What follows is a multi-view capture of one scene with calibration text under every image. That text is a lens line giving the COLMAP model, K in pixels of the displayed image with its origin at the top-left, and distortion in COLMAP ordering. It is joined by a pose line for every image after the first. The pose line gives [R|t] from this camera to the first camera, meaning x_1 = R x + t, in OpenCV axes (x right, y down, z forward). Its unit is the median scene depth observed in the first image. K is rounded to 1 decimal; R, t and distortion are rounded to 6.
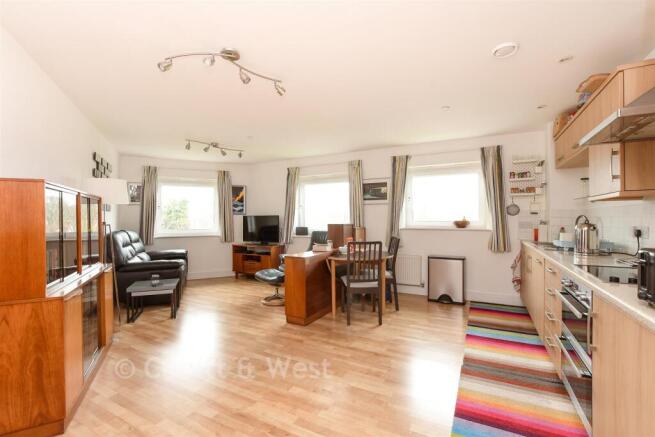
lens RADIAL K [[290.2, 0, 327.5], [0, 290.2, 218.5], [0, 0, 1]] dist [0.001168, 0.000029]
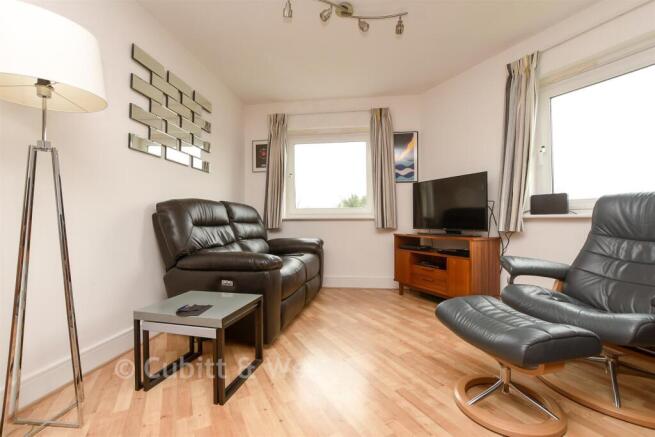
lens RADIAL K [[290.6, 0, 332.9], [0, 290.6, 214.6], [0, 0, 1]] dist [-0.045365, 0.015959]
pose [[0.837334, -0.006293, -0.546655, -0.122717], [-0.000227, 0.999930, -0.011857, 0.062110], [0.546692, 0.010052, 0.837274, 0.480269]]
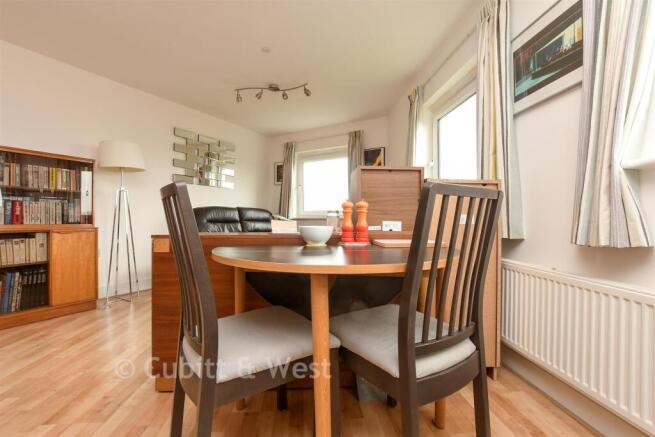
lens RADIAL K [[290.6, 0, 332.9], [0, 290.6, 214.6], [0, 0, 1]] dist [-0.045365, 0.015959]
pose [[0.567421, -0.005457, -0.823410, 0.234286], [-0.002016, 0.999966, -0.008016, 0.058420], [0.823425, 0.006208, 0.567390, 0.558824]]
